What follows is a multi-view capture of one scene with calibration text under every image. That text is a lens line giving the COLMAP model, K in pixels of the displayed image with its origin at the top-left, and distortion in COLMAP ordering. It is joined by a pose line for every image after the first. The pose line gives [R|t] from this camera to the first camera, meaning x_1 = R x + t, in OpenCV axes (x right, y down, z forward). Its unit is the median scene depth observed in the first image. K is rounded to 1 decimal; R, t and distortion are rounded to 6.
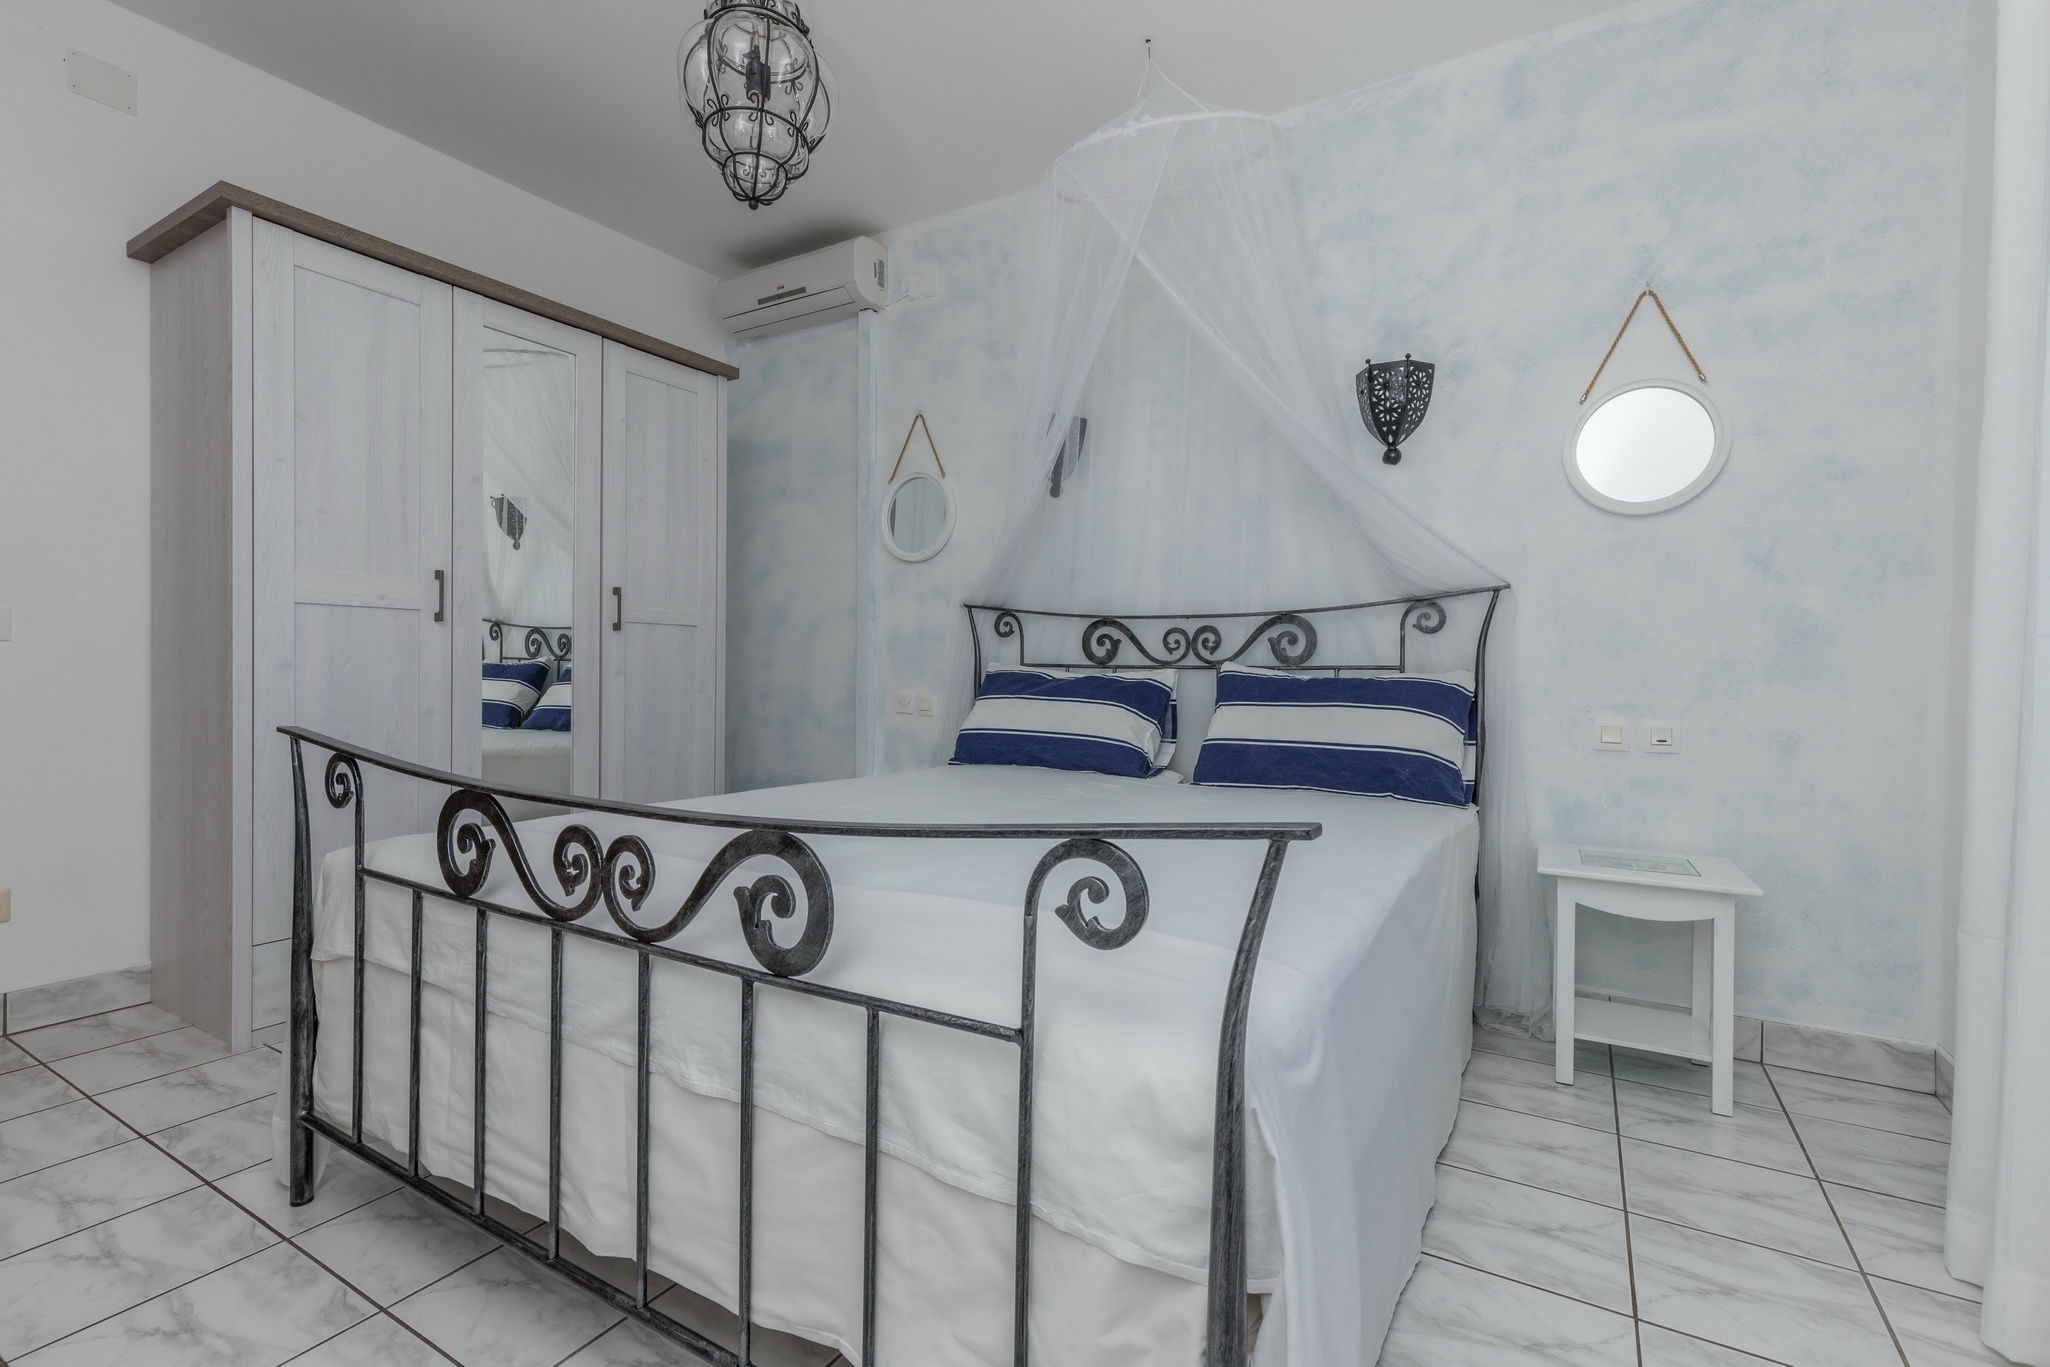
lens RADIAL K [[925.5, 0, 1025.0], [0, 925.5, 683.5], [0, 0, 1]] dist [0.006062, 0.000140]
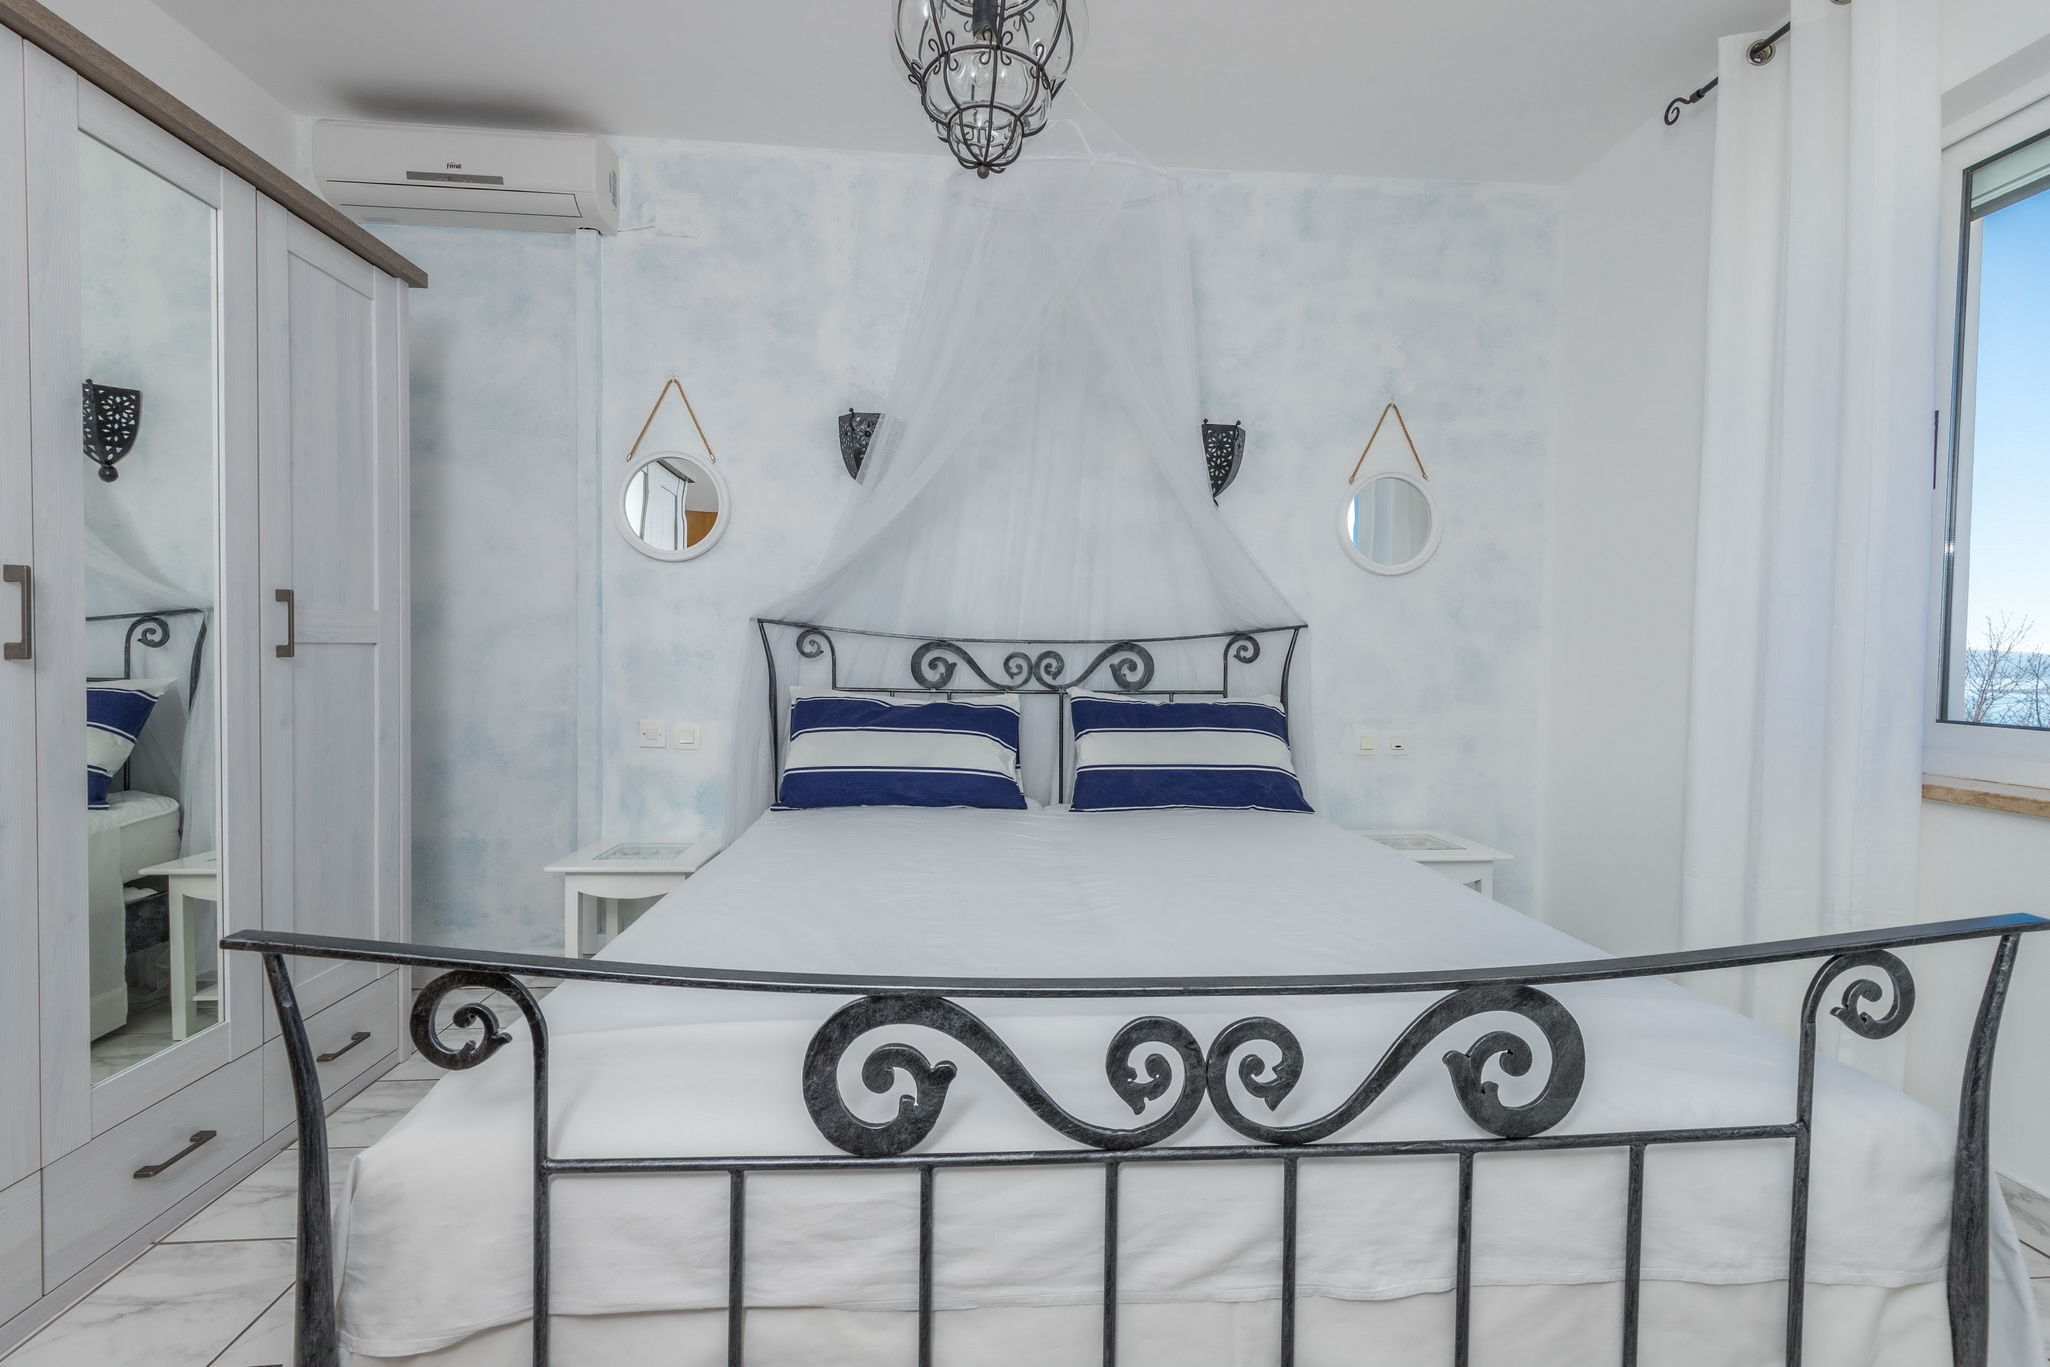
lens RADIAL K [[922.1, 0, 1032.0], [0, 922.1, 683.0], [0, 0, 1]] dist [0.003286, -0.000132]
pose [[0.812319, -0.022489, 0.582779, -0.425018], [0.005447, 0.999505, 0.030977, -0.060998], [-0.583187, -0.021989, 0.812040, 0.194837]]
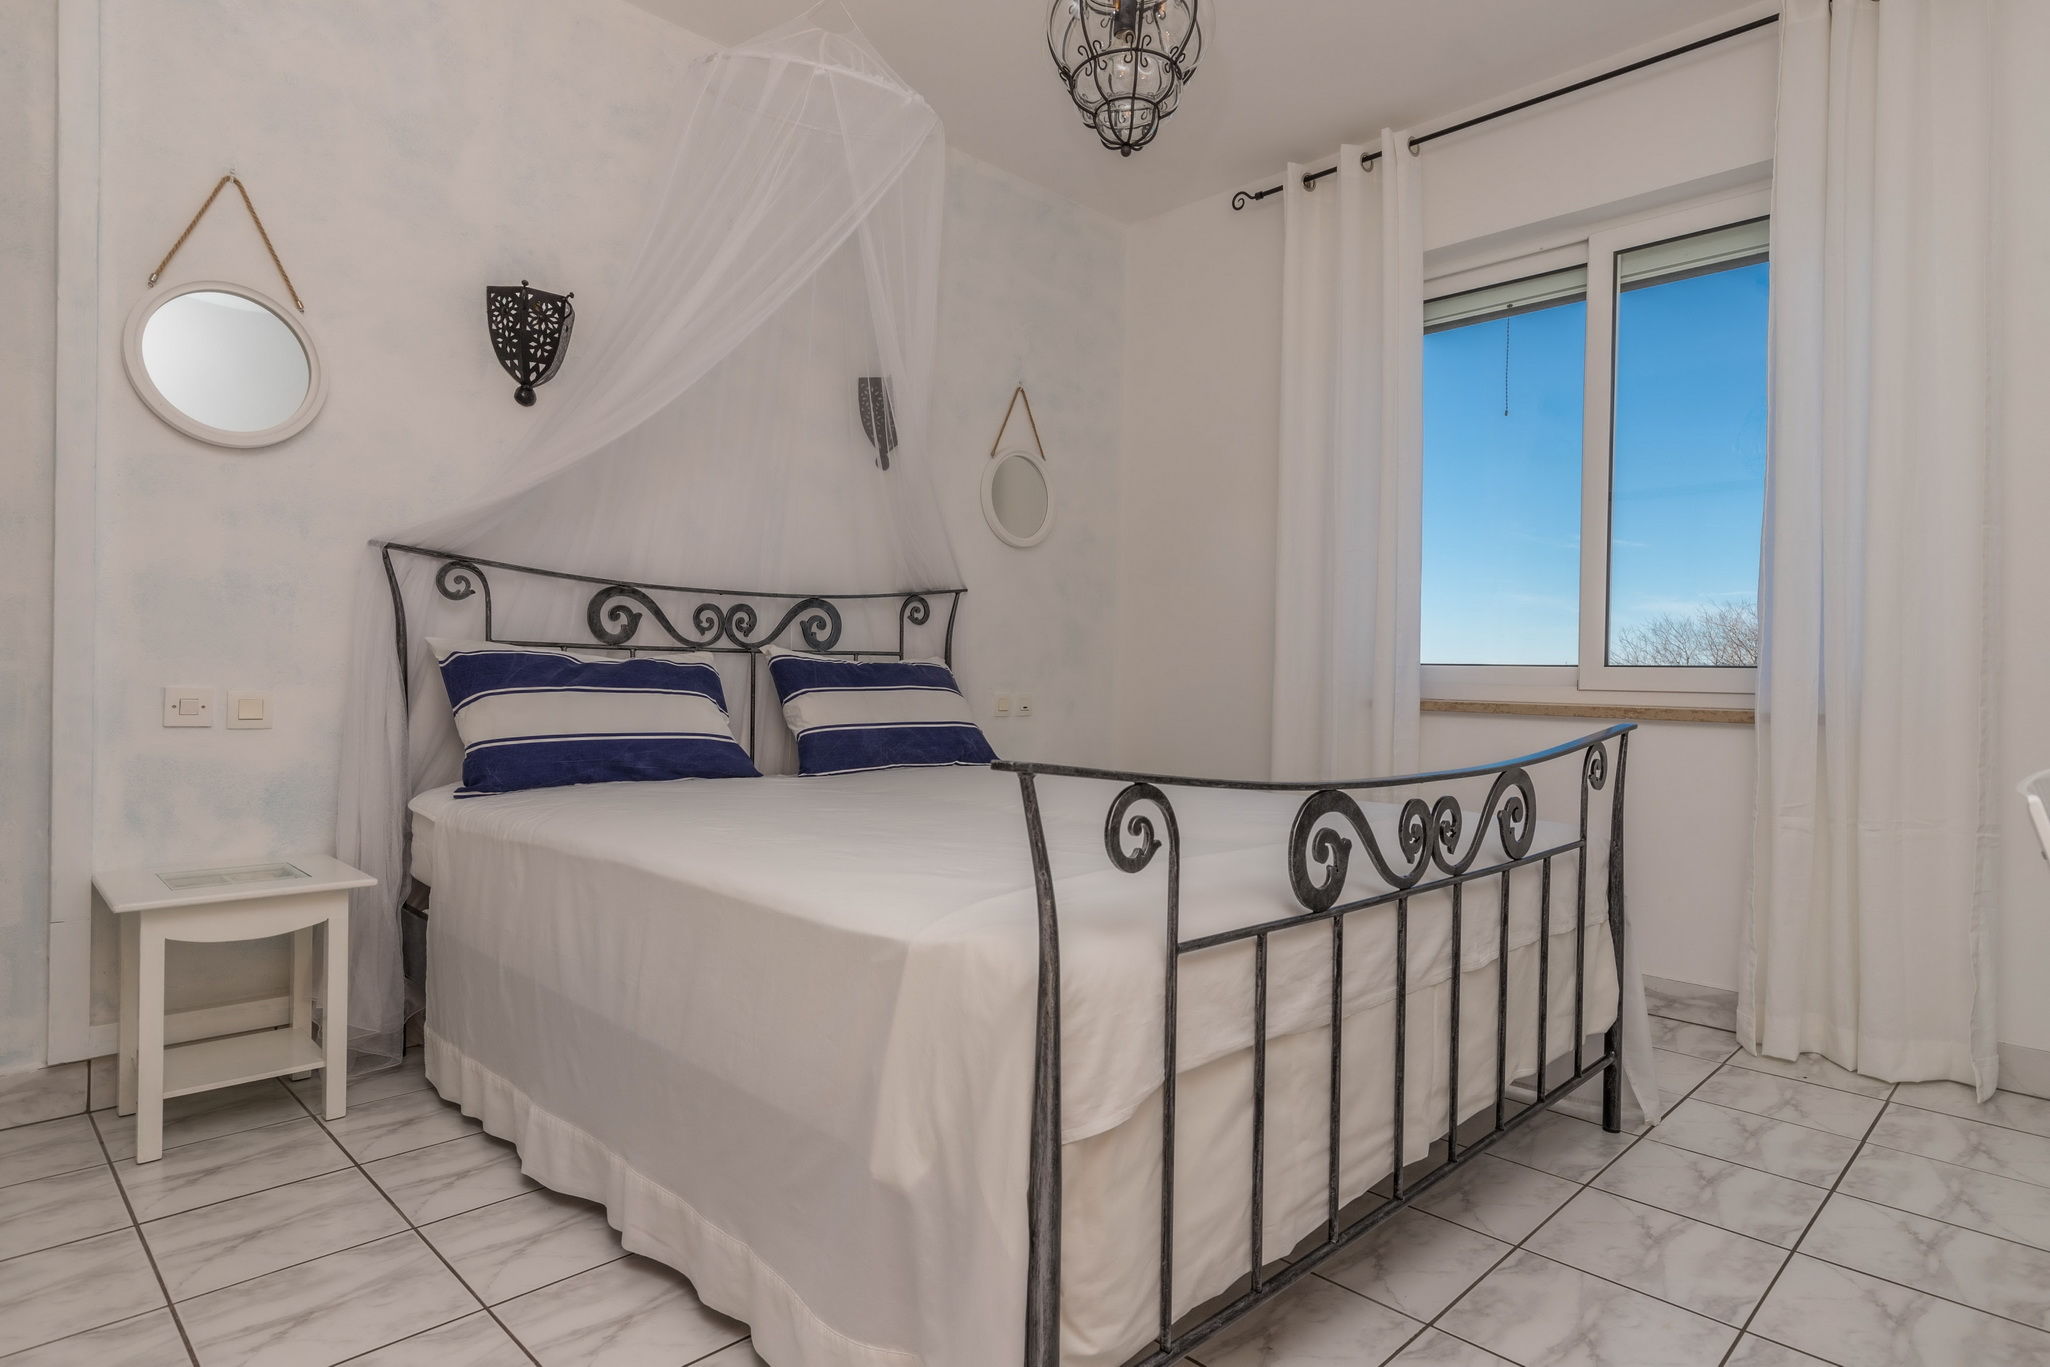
lens RADIAL K [[1129.9, 0, 1032.2], [0, 1129.9, 680.9], [0, 0, 1]] dist [0.002165, -0.000443]
pose [[0.239526, -0.015696, 0.970763, -0.827540], [-0.000419, 0.999868, 0.016270, -0.006197], [-0.970890, -0.004304, 0.239488, 0.481211]]
